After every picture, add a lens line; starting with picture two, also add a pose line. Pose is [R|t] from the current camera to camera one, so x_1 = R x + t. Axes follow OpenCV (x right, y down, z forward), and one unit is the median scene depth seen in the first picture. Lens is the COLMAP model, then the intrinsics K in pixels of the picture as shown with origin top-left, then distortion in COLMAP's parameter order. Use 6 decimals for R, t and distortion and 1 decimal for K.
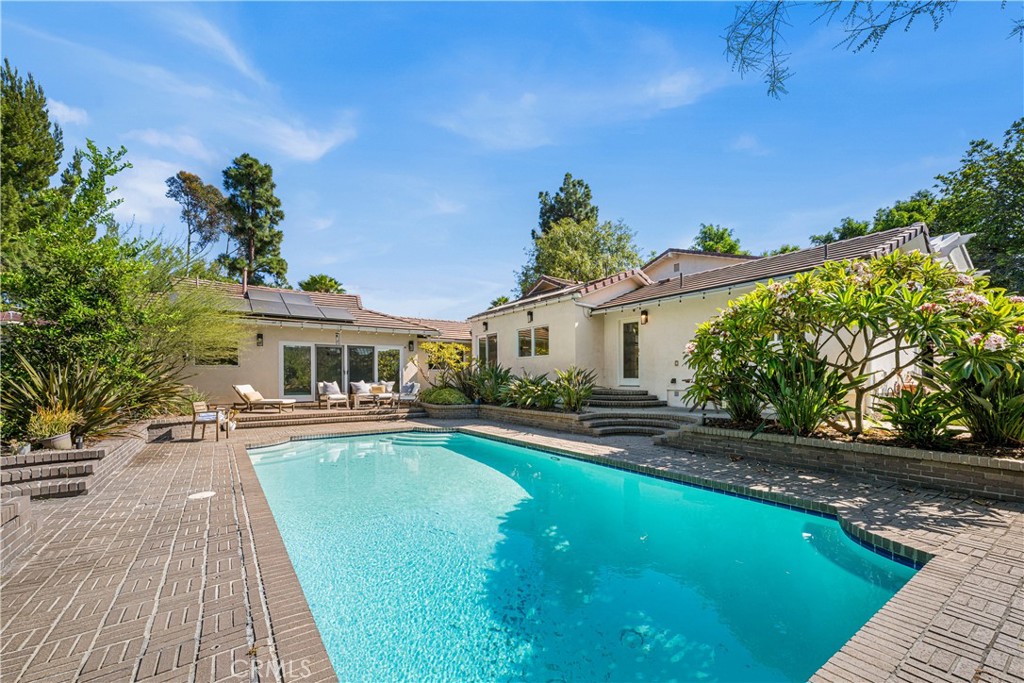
lens RADIAL K [[421.3, 0, 513.6], [0, 421.3, 389.5], [0, 0, 1]] dist [0.000457, 0.000028]
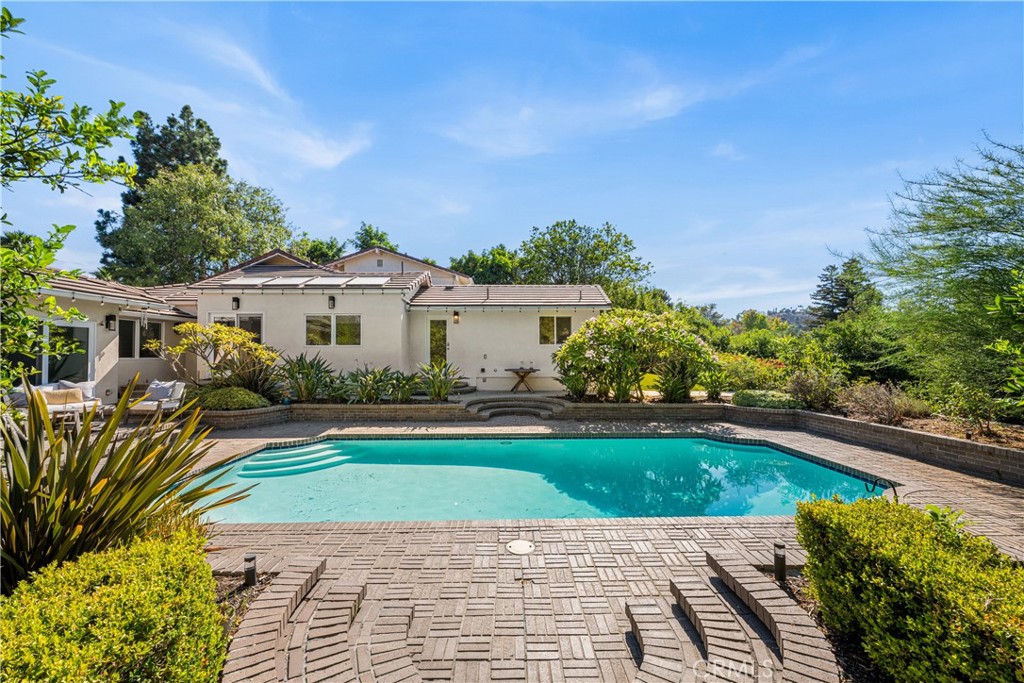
lens RADIAL K [[407.7, 0, 514.3], [0, 407.7, 344.9], [0, 0, 1]] dist [-0.000291, -0.000023]
pose [[0.546594, 0.020060, 0.837158, -0.501930], [0.021600, 0.999043, -0.038042, -0.039749], [-0.837119, 0.038876, 0.545637, 0.196222]]
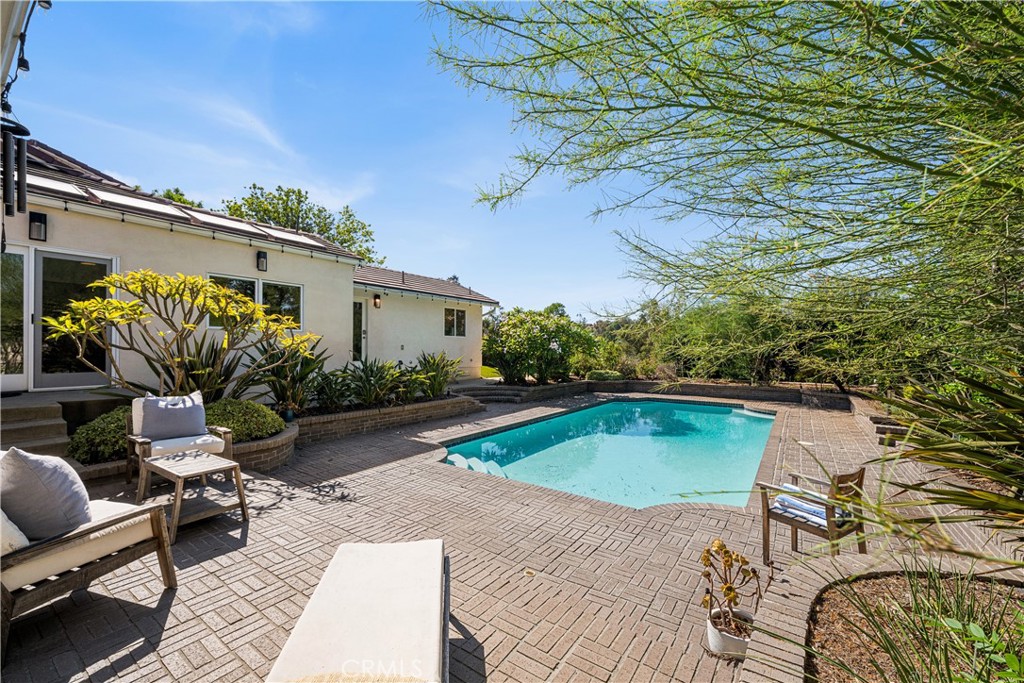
lens RADIAL K [[407.7, 0, 514.3], [0, 407.7, 344.9], [0, 0, 1]] dist [-0.000291, -0.000023]
pose [[-0.349920, 0.006810, 0.936755, -0.634865], [0.021296, 0.999773, 0.000687, -0.051118], [-0.936538, 0.020189, -0.349985, 0.903199]]
